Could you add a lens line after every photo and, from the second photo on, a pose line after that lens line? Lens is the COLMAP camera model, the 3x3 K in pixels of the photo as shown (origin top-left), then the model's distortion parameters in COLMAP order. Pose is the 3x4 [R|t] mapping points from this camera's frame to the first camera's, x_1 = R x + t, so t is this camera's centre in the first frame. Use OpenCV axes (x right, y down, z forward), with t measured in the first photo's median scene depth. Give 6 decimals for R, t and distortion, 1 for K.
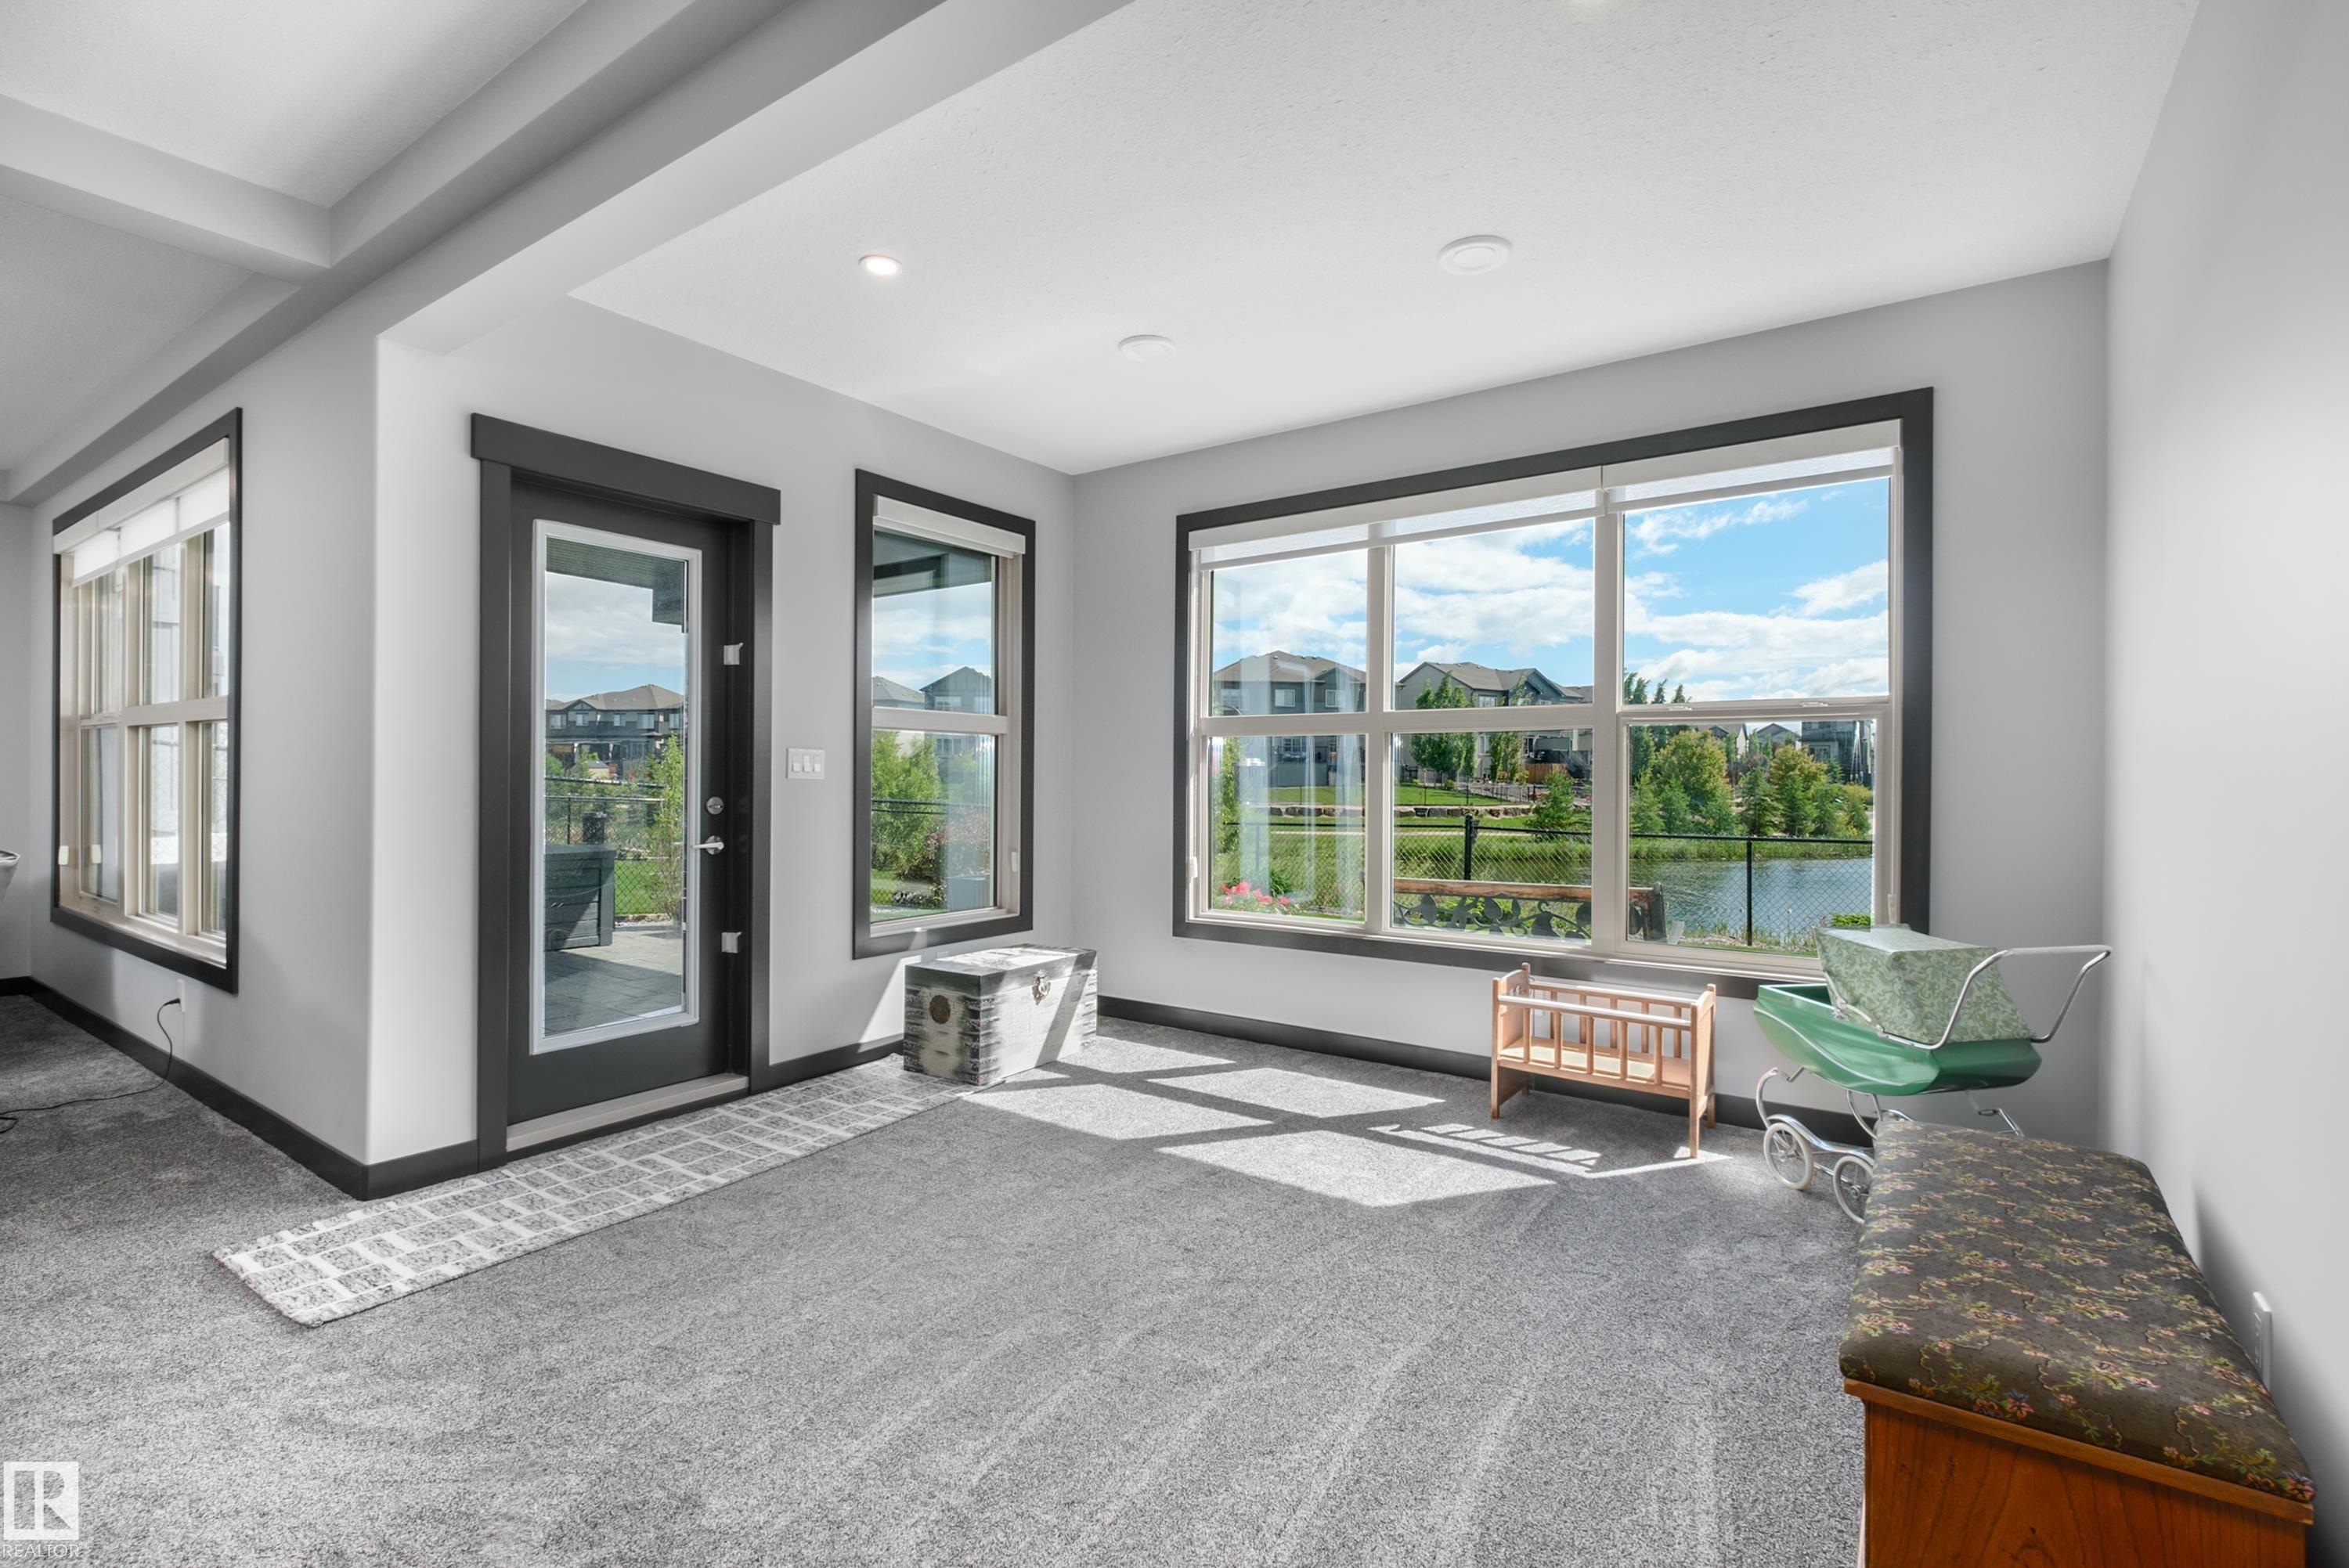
lens RADIAL K [[1058.4, 0, 1174.5], [0, 1058.4, 784.0], [0, 0, 1]] dist [-0.002325, -0.000449]
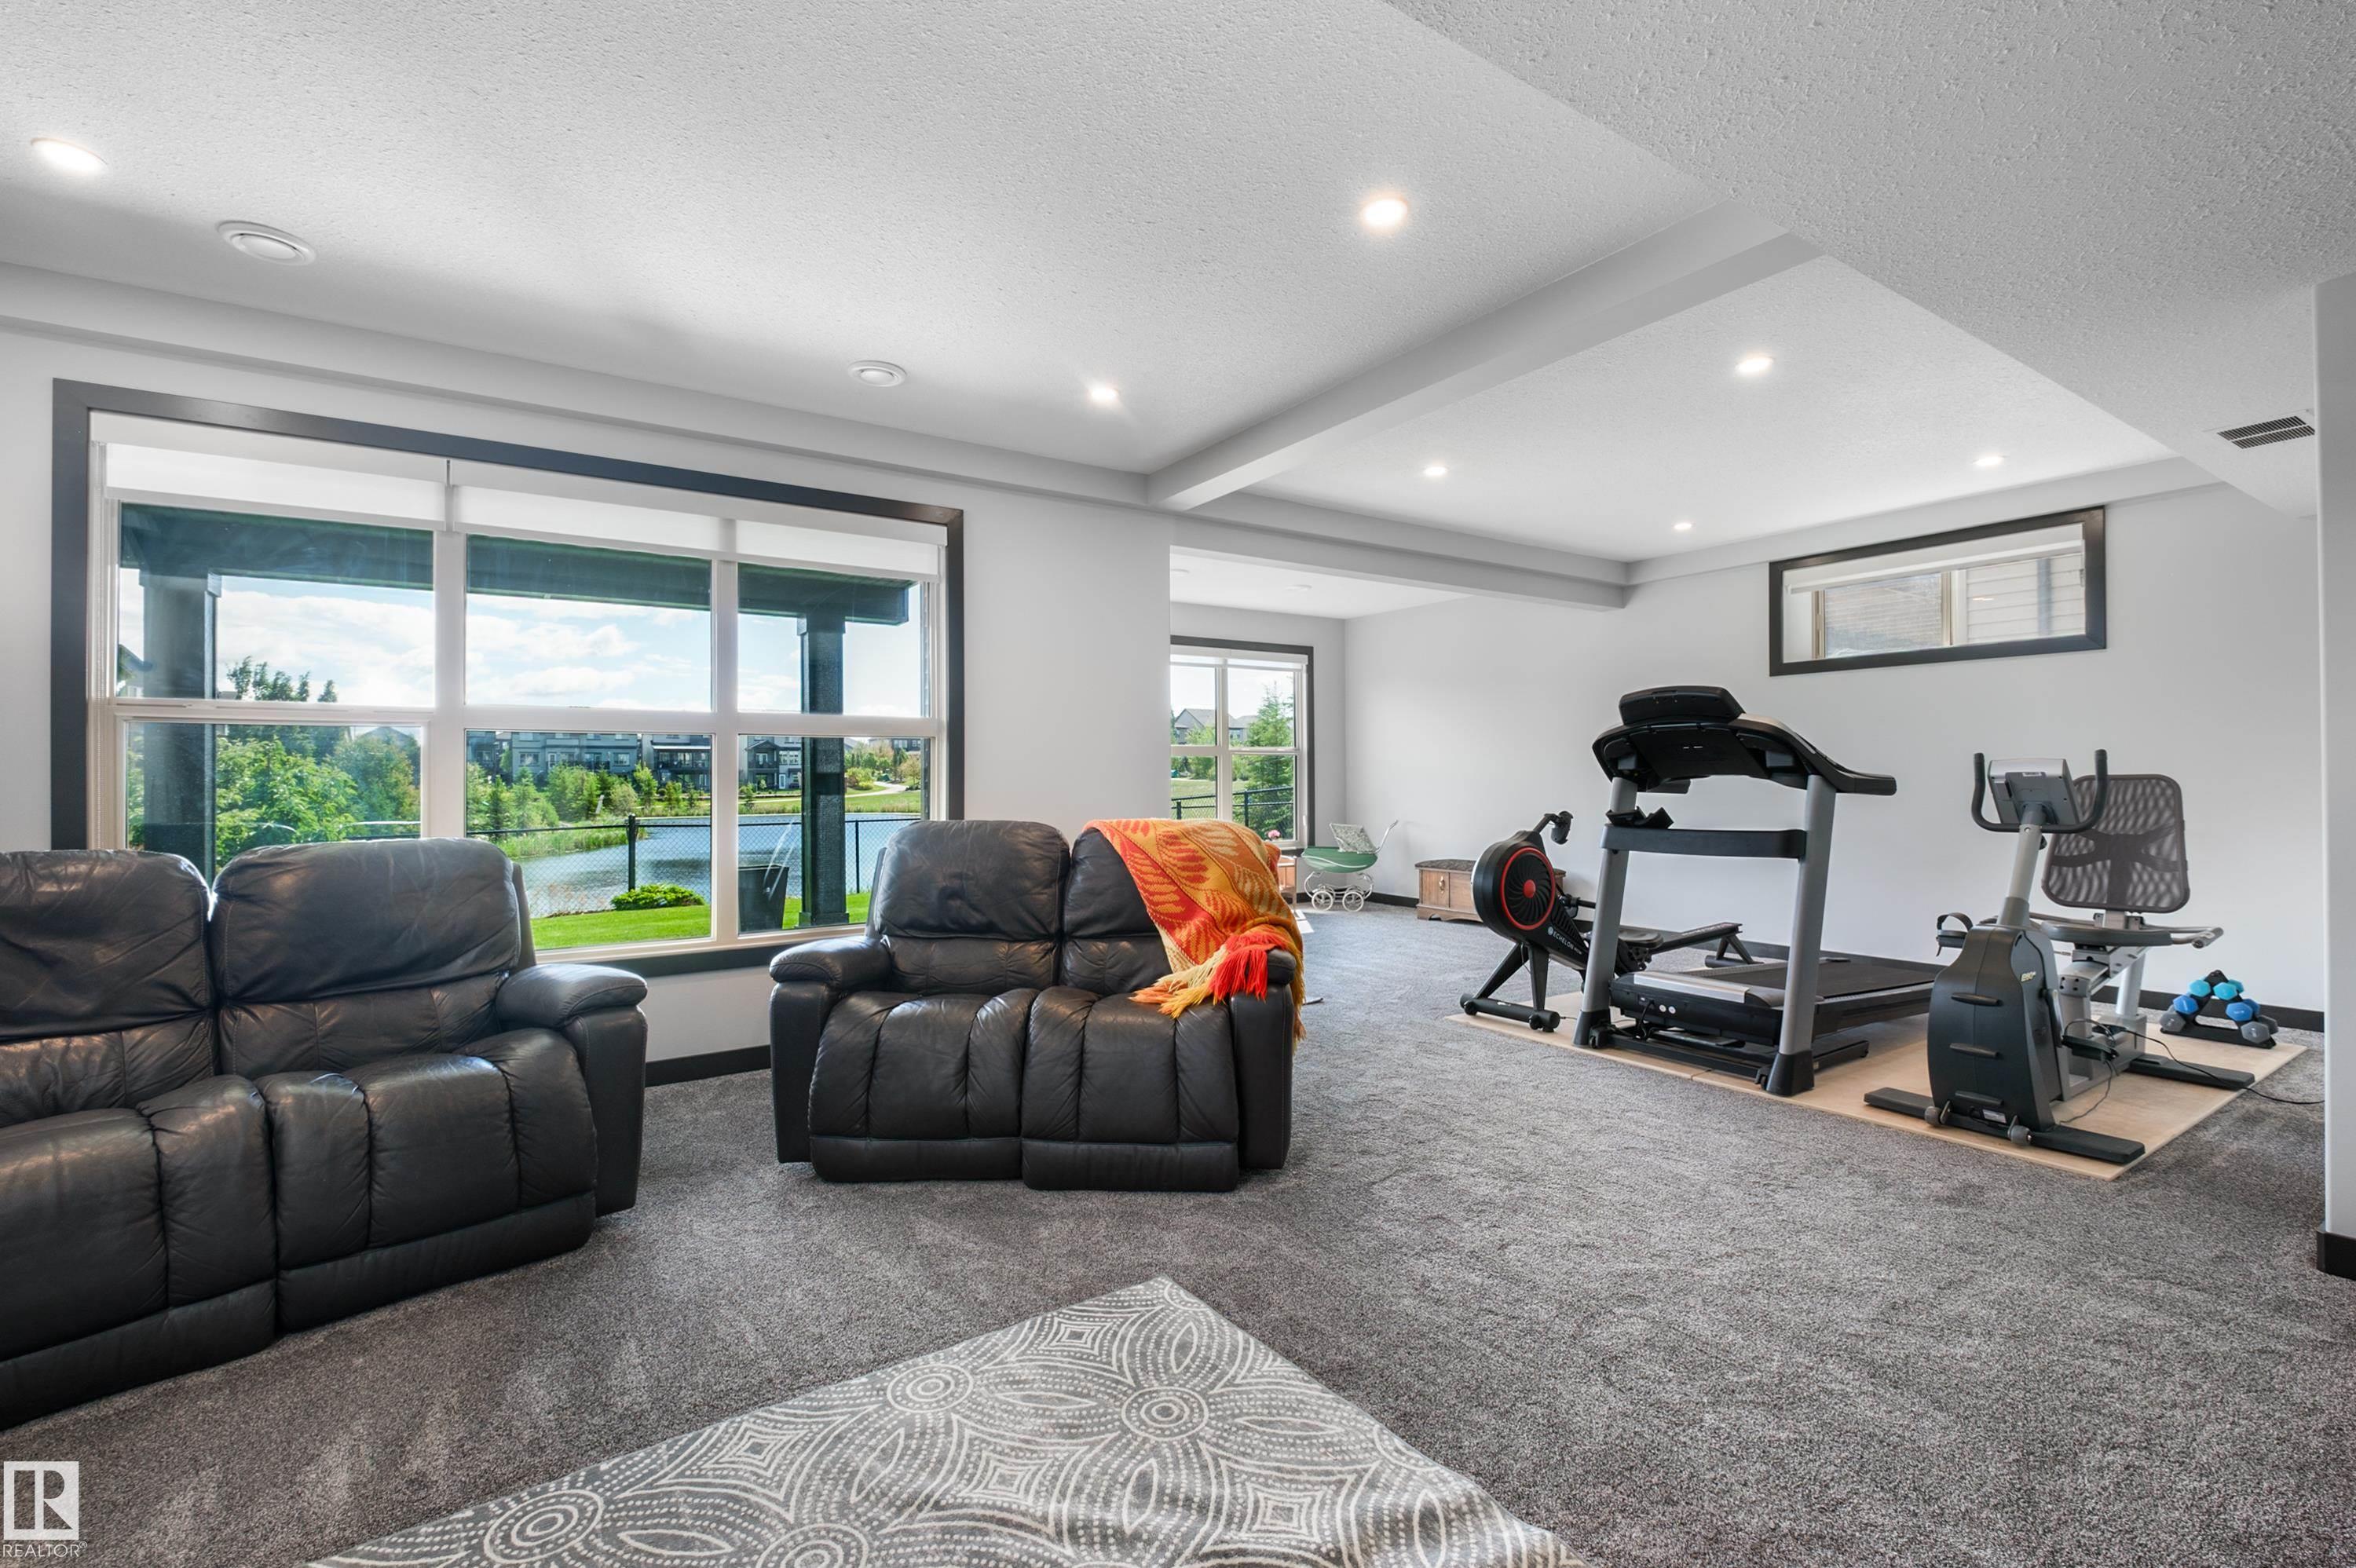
lens RADIAL K [[1030.6, 0, 1171.8], [0, 1030.6, 769.4], [0, 0, 1]] dist [-0.000314, -0.000349]
pose [[0.376048, 0.001601, 0.926599, -1.749343], [0.014453, 0.999867, -0.007593, -0.007683], [-0.926487, 0.016248, 0.375975, 0.223789]]
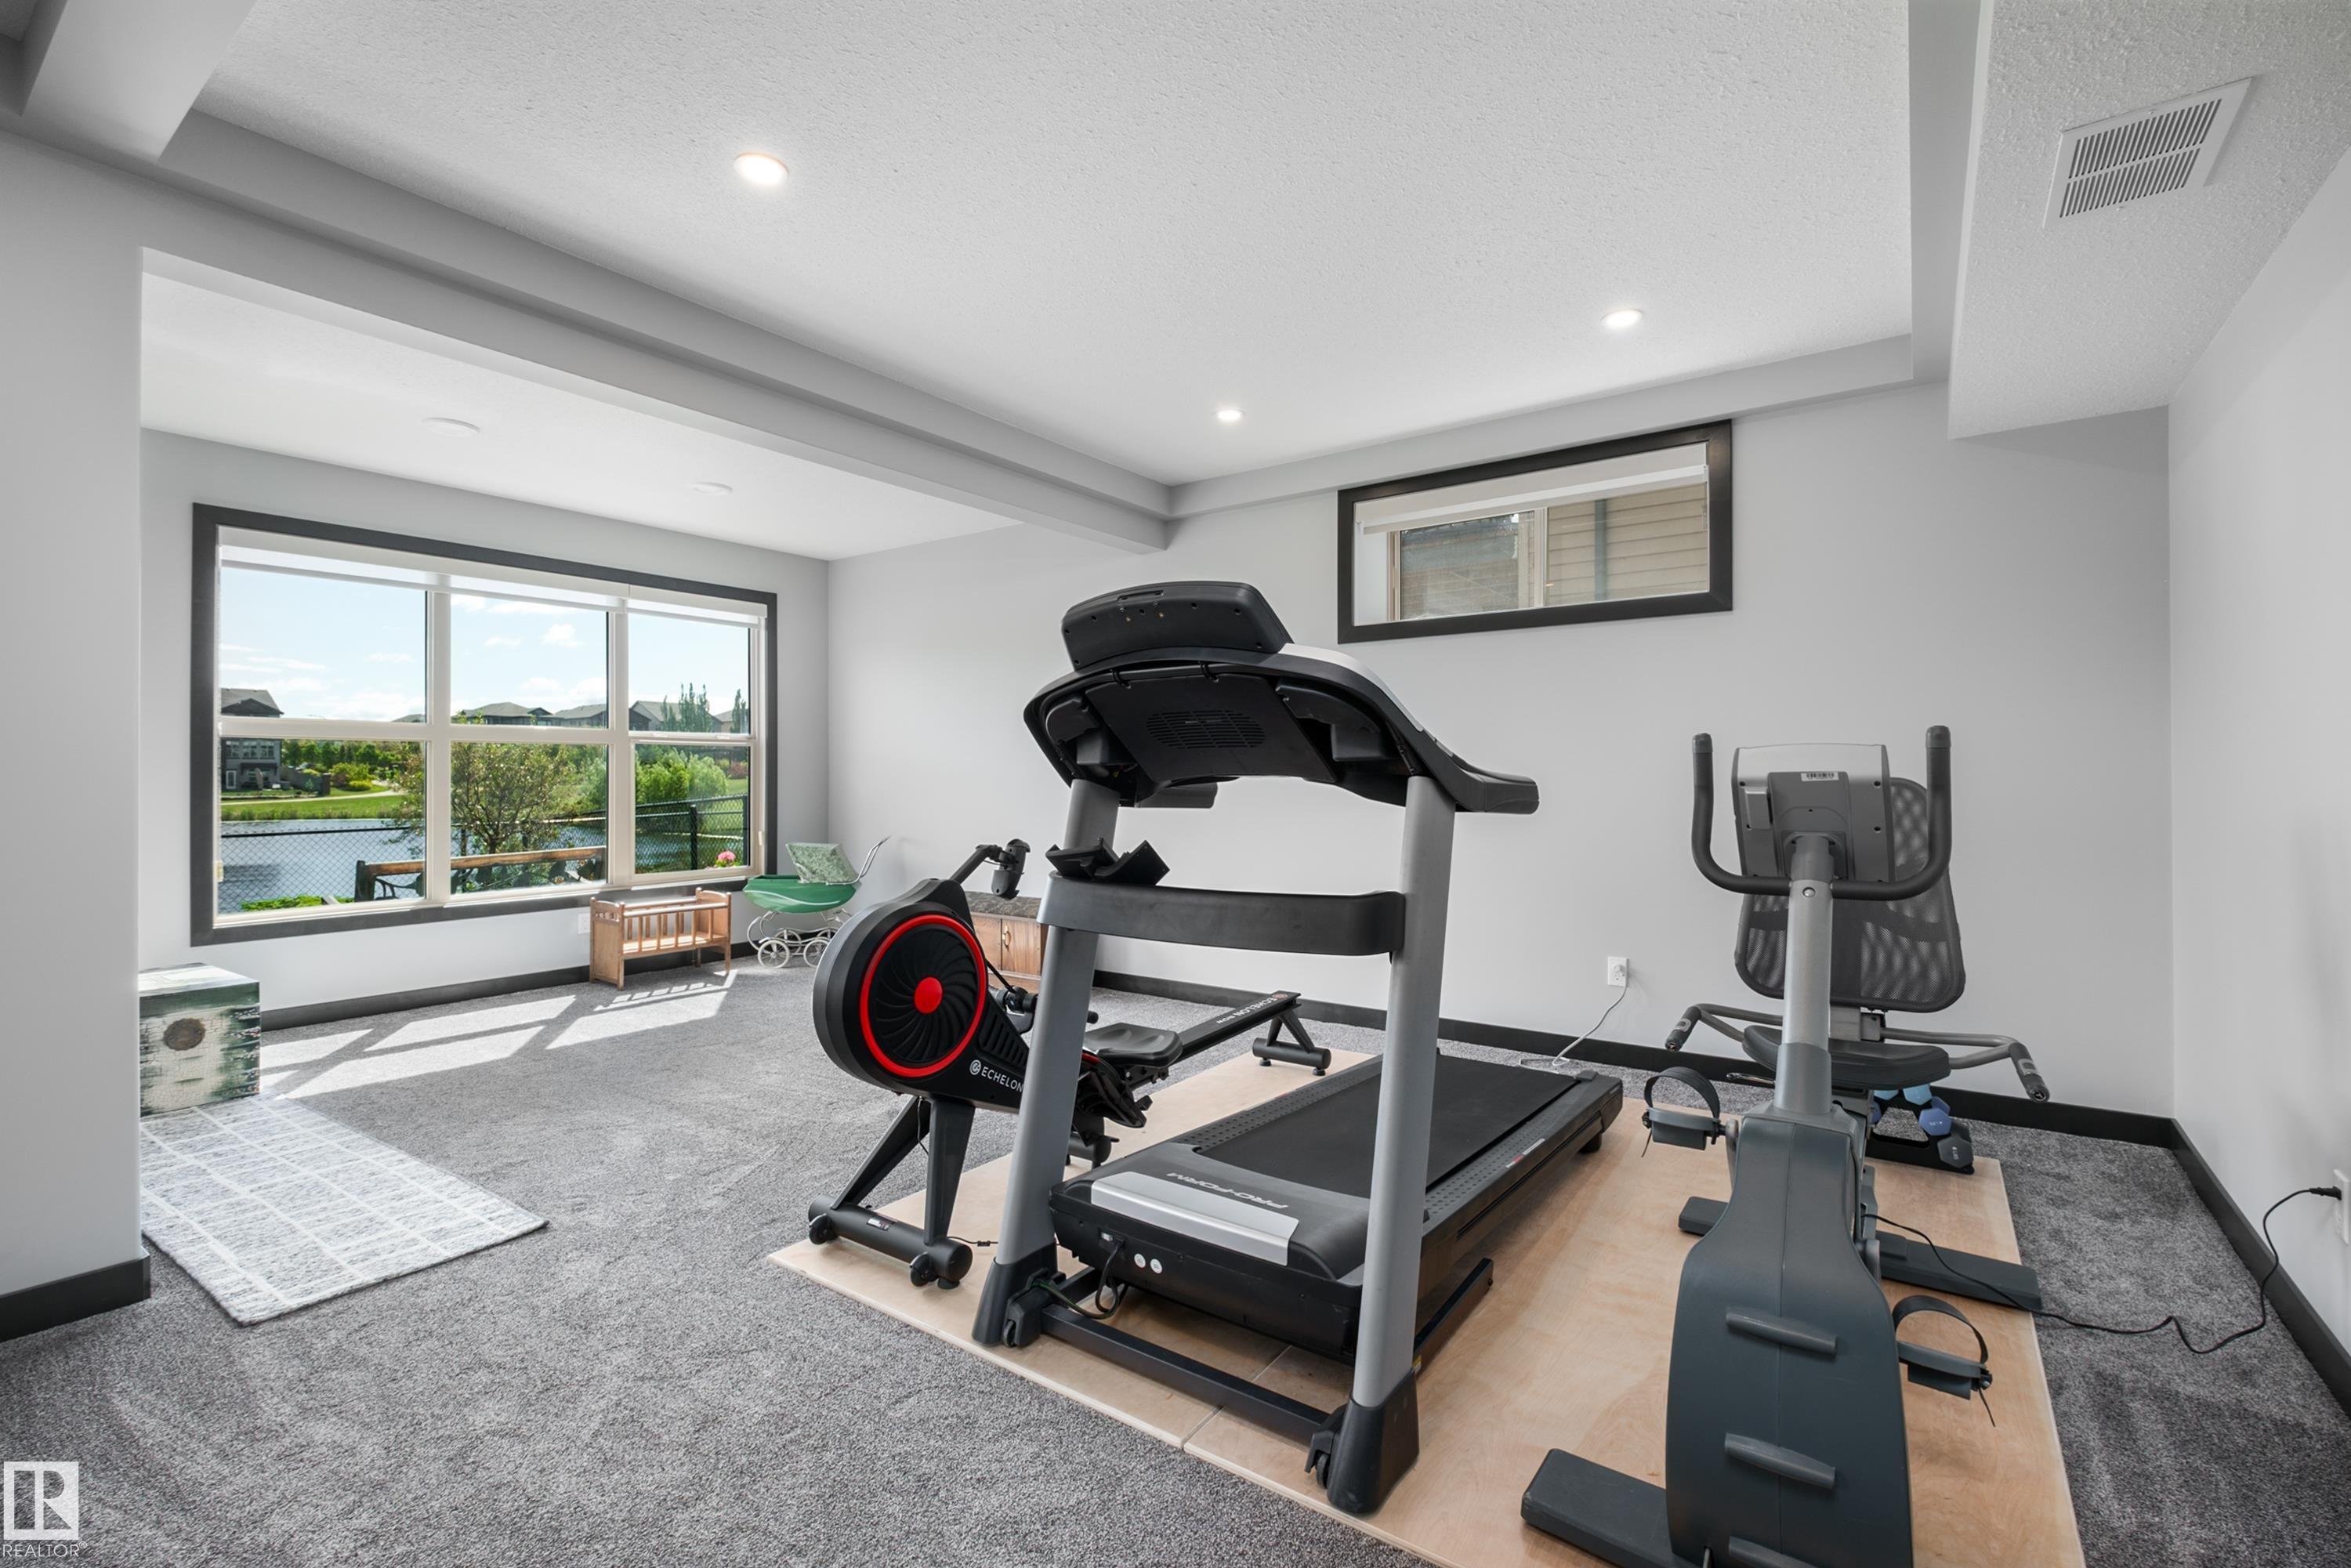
lens RADIAL K [[1028.5, 0, 1169.3], [0, 1028.5, 769.4], [0, 0, 1]] dist [-0.000314, -0.000349]
pose [[0.021228, 0.003255, 0.999769, -1.098278], [0.009555, 0.999948, -0.003458, -0.003783], [-0.999729, 0.009626, 0.021196, 0.132732]]
